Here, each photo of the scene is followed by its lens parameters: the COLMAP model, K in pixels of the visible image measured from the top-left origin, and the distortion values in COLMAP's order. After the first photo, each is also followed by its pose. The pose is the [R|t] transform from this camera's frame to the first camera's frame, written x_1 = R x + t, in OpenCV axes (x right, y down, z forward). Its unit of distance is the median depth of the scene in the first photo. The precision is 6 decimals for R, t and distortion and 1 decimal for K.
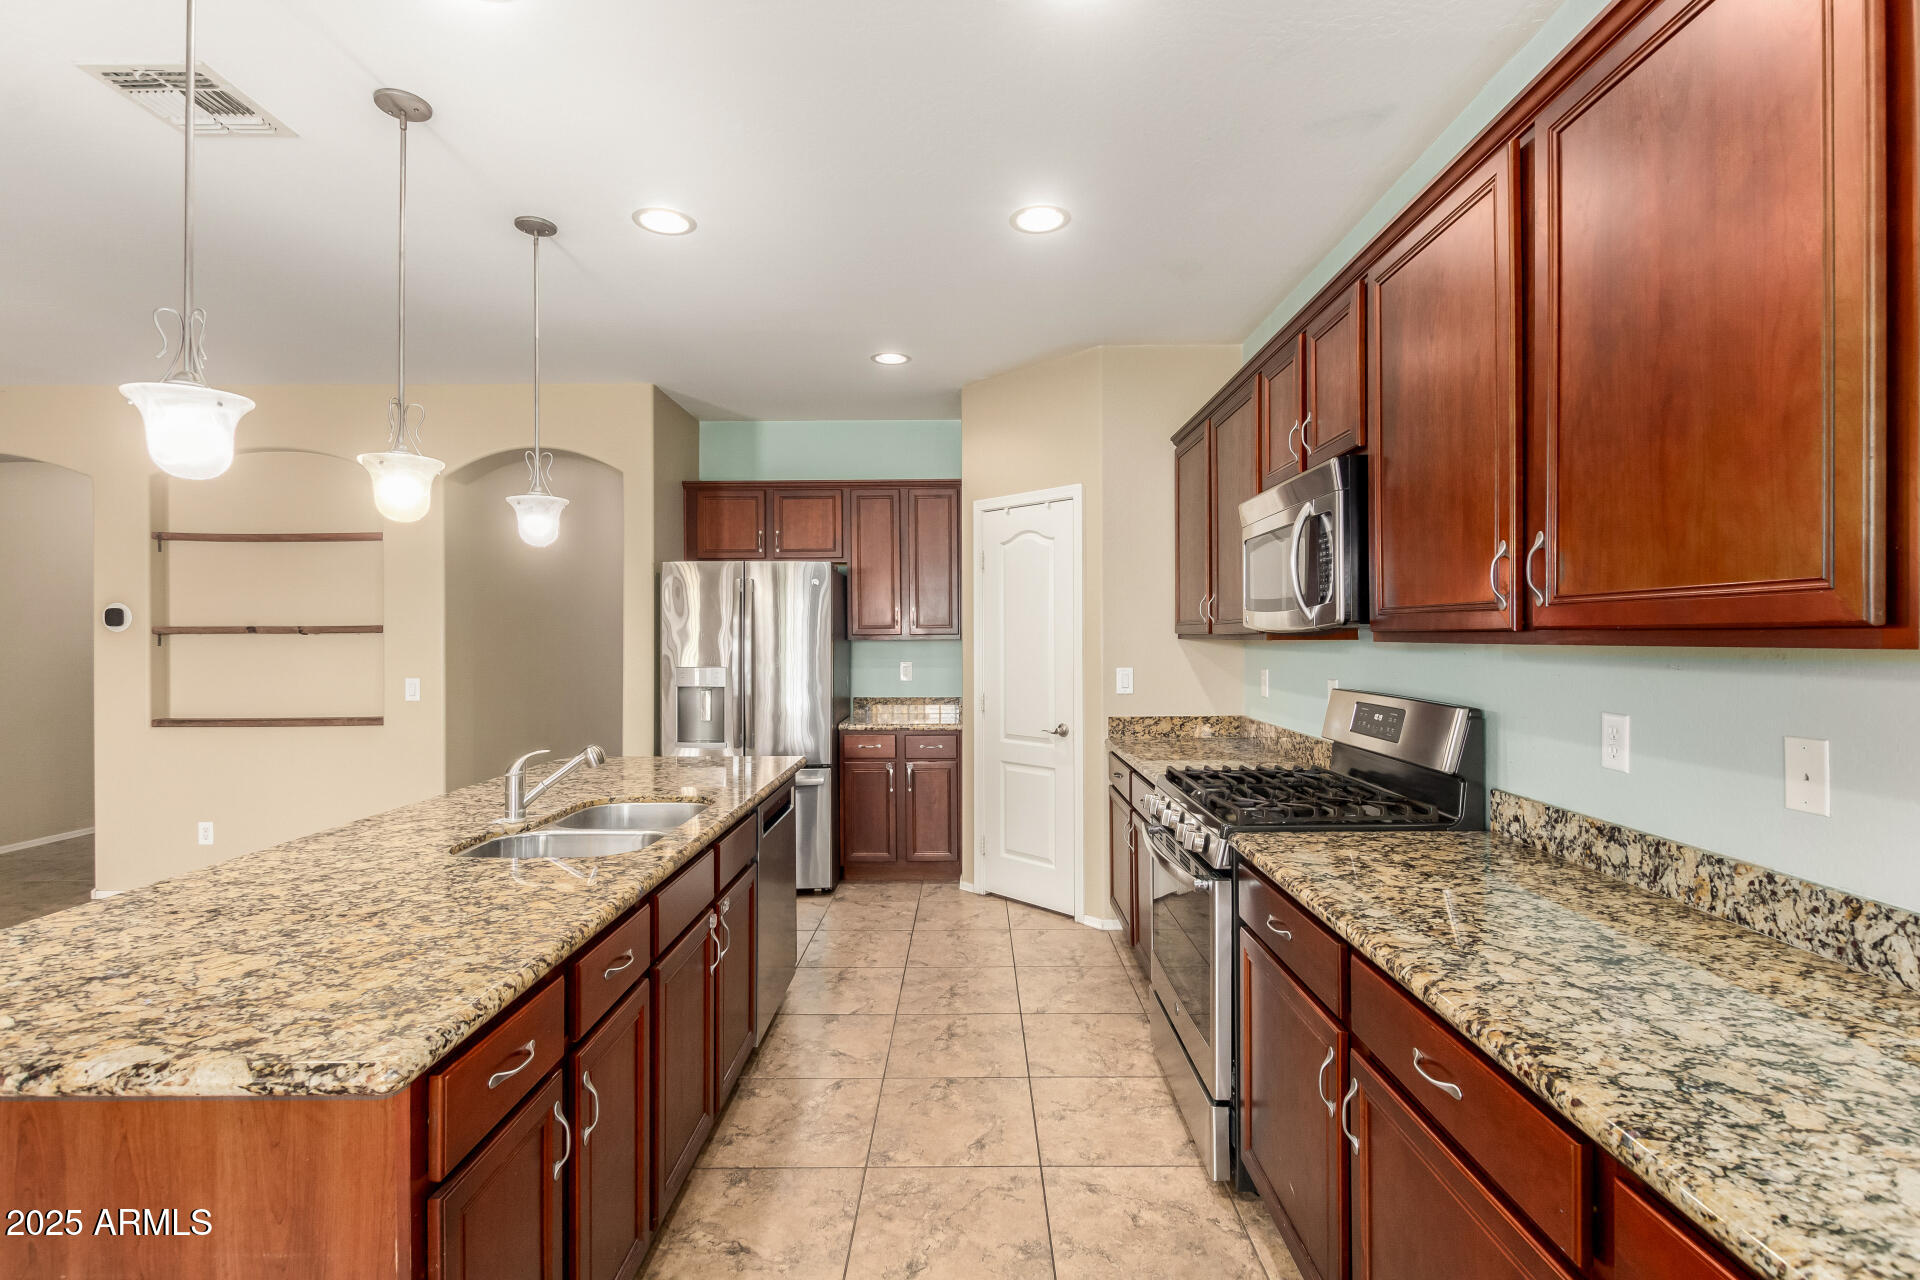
lens RADIAL K [[924.9, 0, 960.0], [0, 924.9, 640.0], [0, 0, 1]] dist [0.001132, -0.000011]
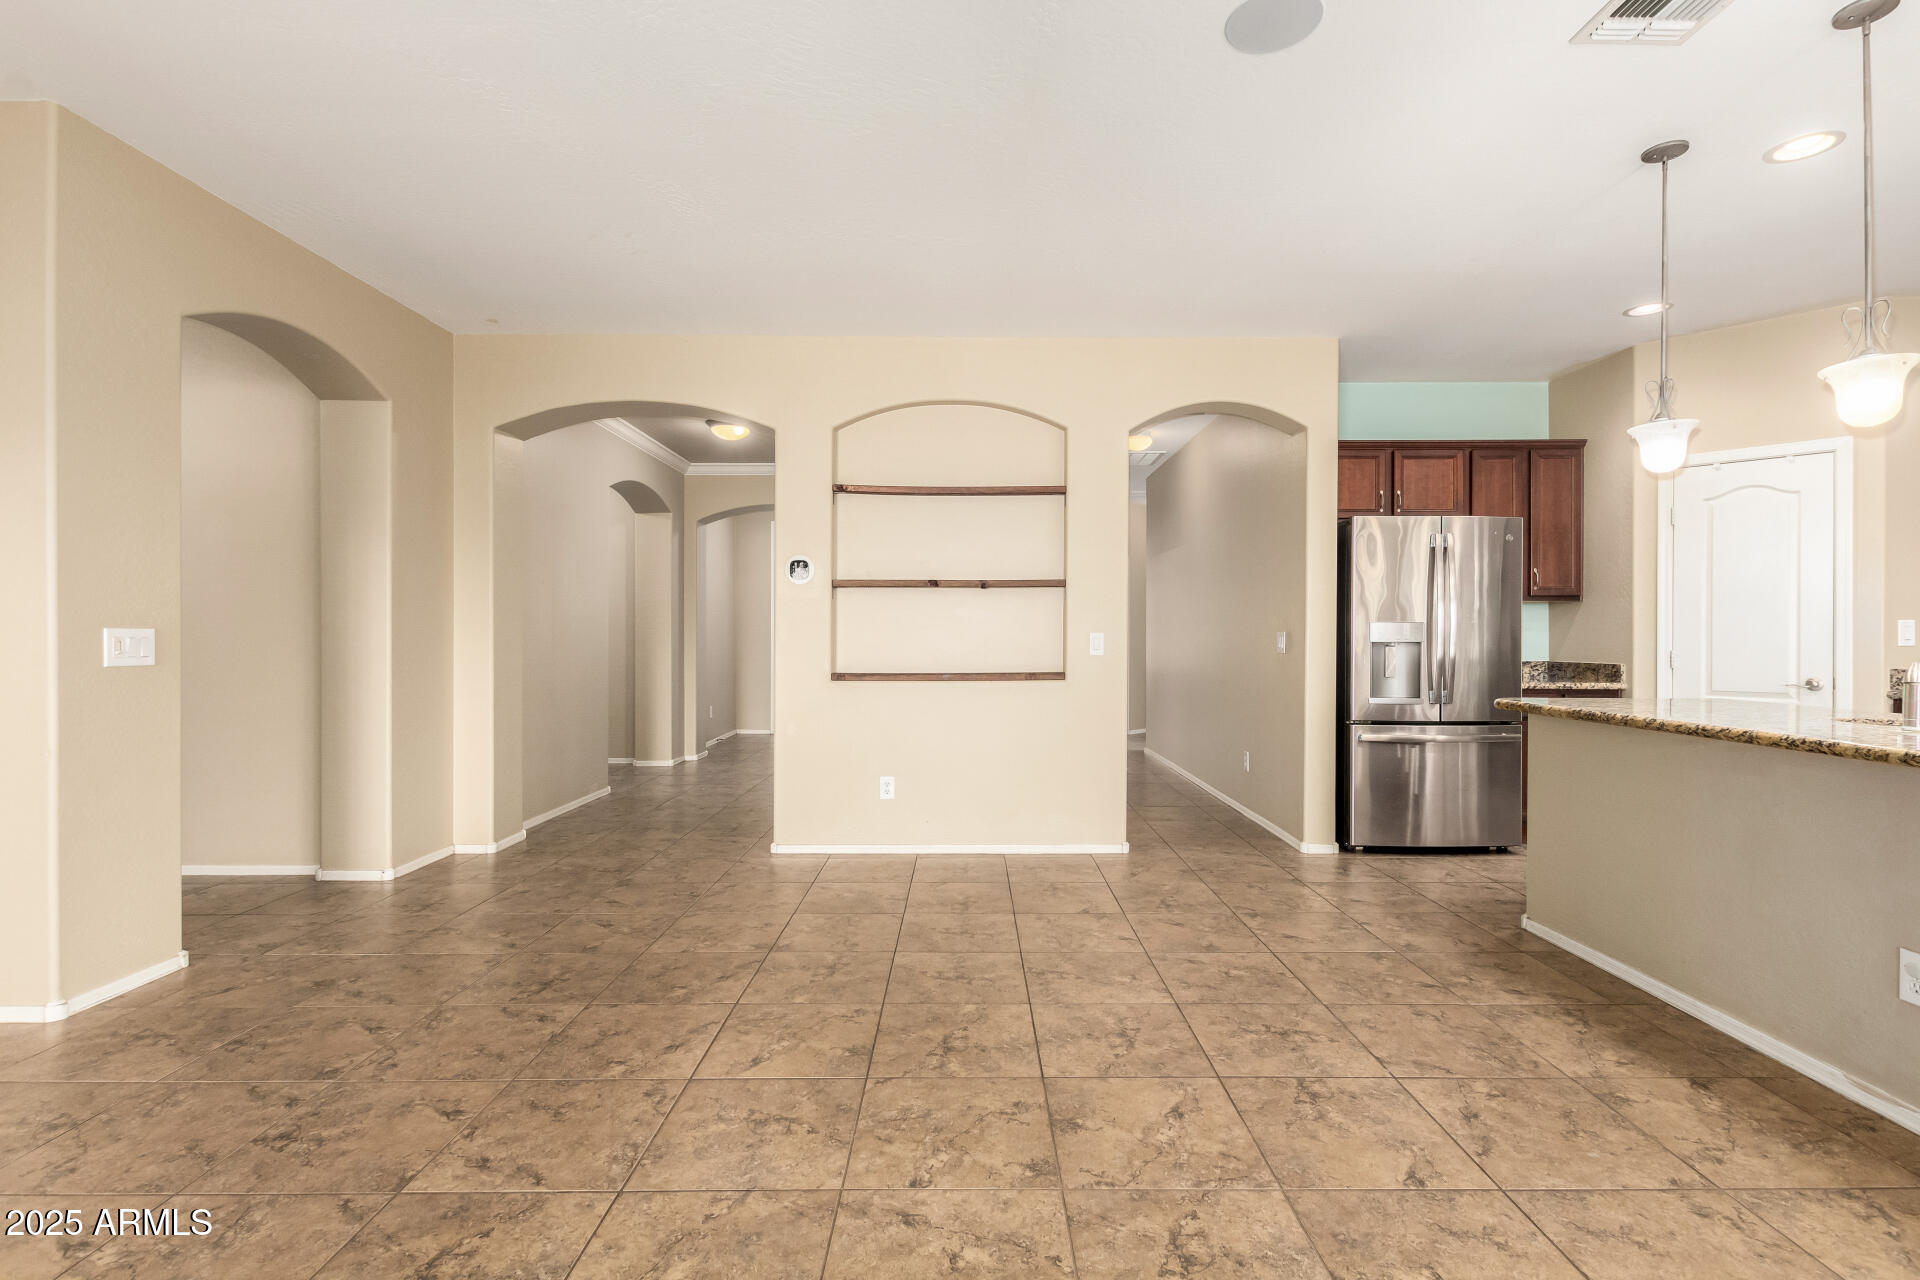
lens RADIAL K [[878.4, 0, 971.2], [0, 878.4, 641.1], [0, 0, 1]] dist [0.005303, 0.000226]
pose [[0.999906, 0.005192, 0.012667, -0.738050], [-0.005226, 0.999983, 0.002623, 0.048945], [-0.012654, -0.002689, 0.999916, 0.058577]]
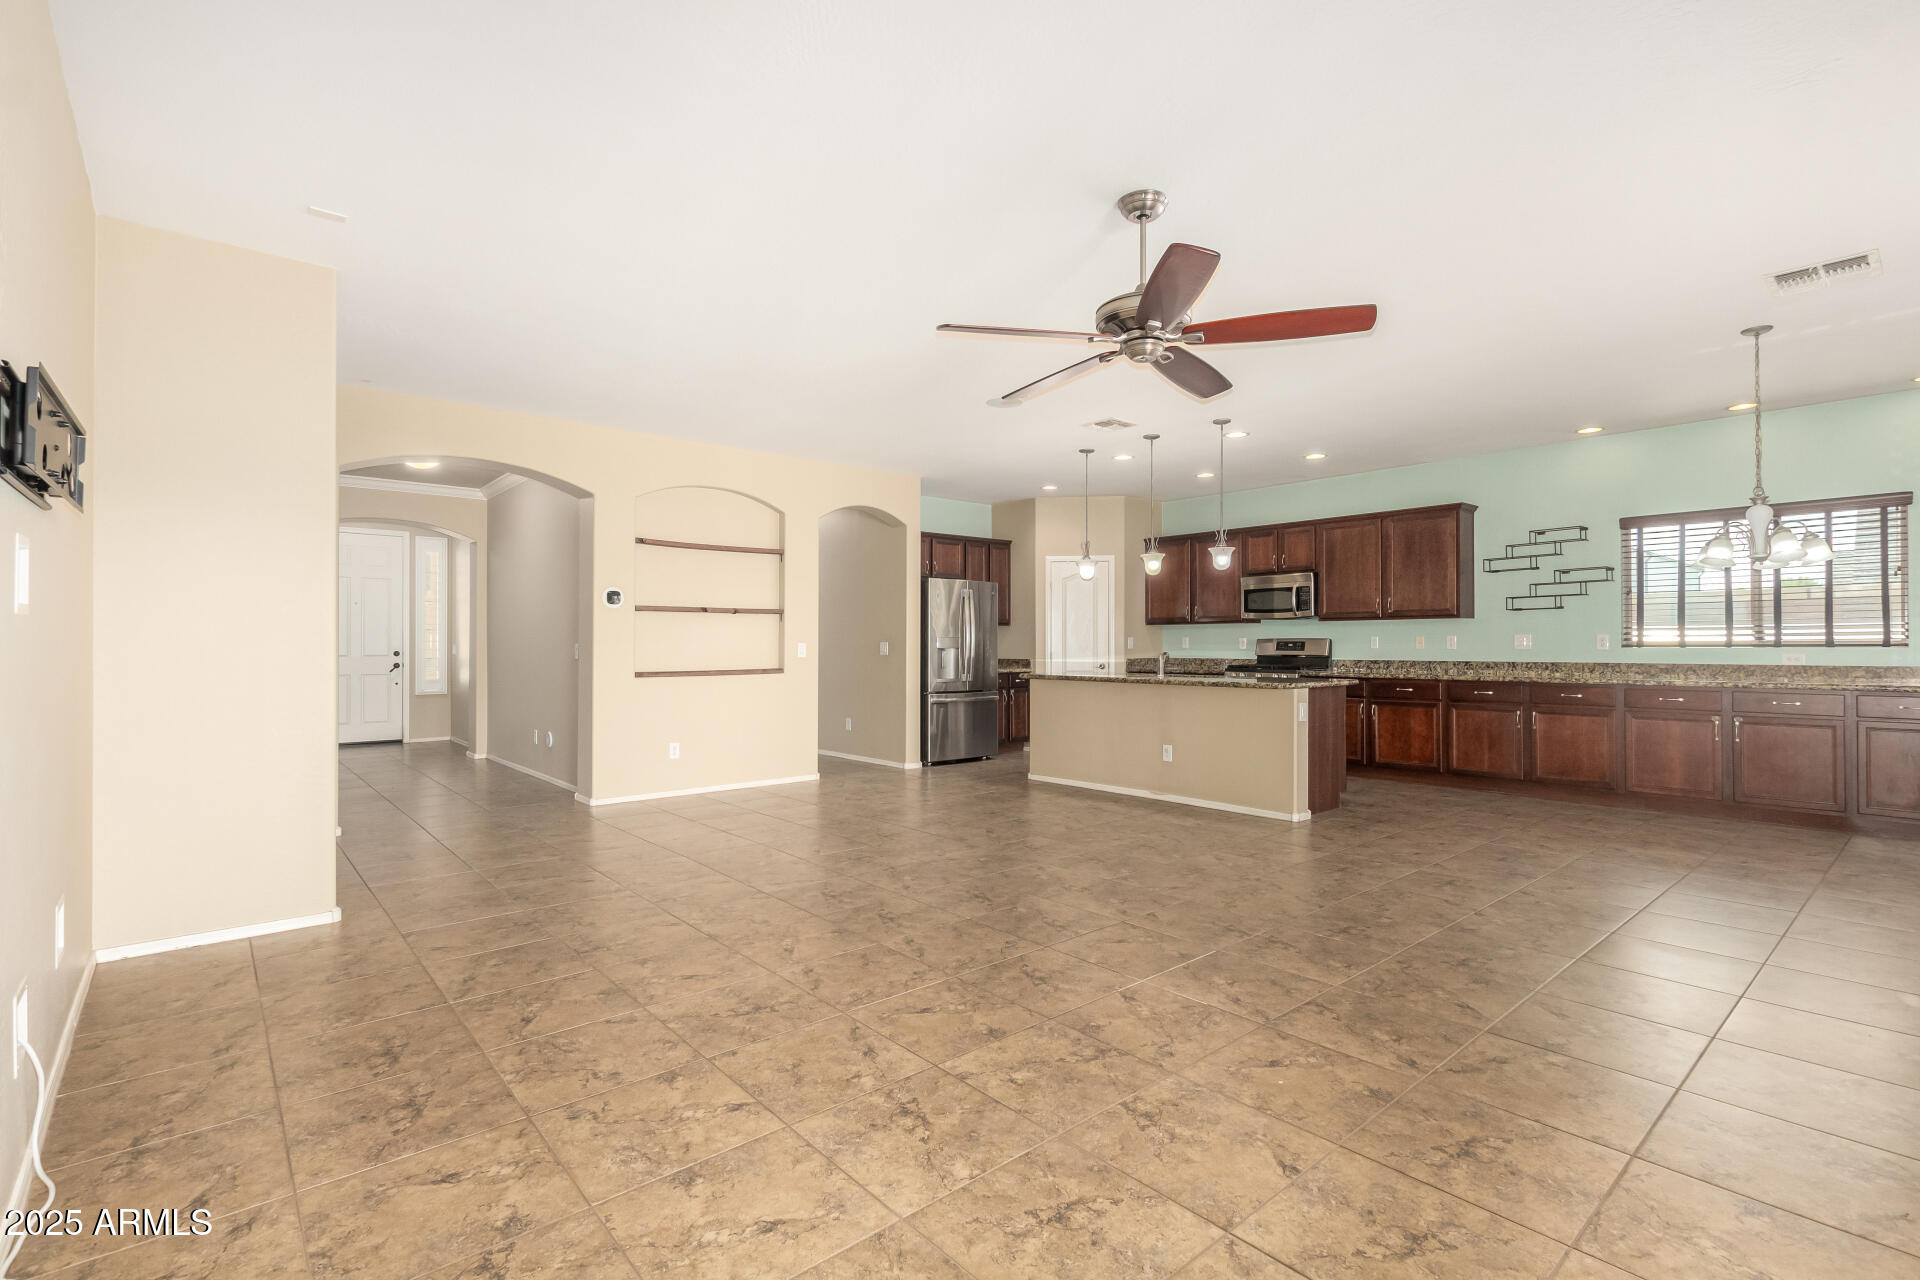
lens RADIAL K [[878.4, 0, 971.2], [0, 878.4, 641.1], [0, 0, 1]] dist [0.005303, 0.000226]
pose [[0.746349, 0.006228, 0.665526, -1.376861], [-0.000285, 0.999959, -0.009037, 0.051881], [-0.665555, 0.006555, 0.746320, -0.317123]]
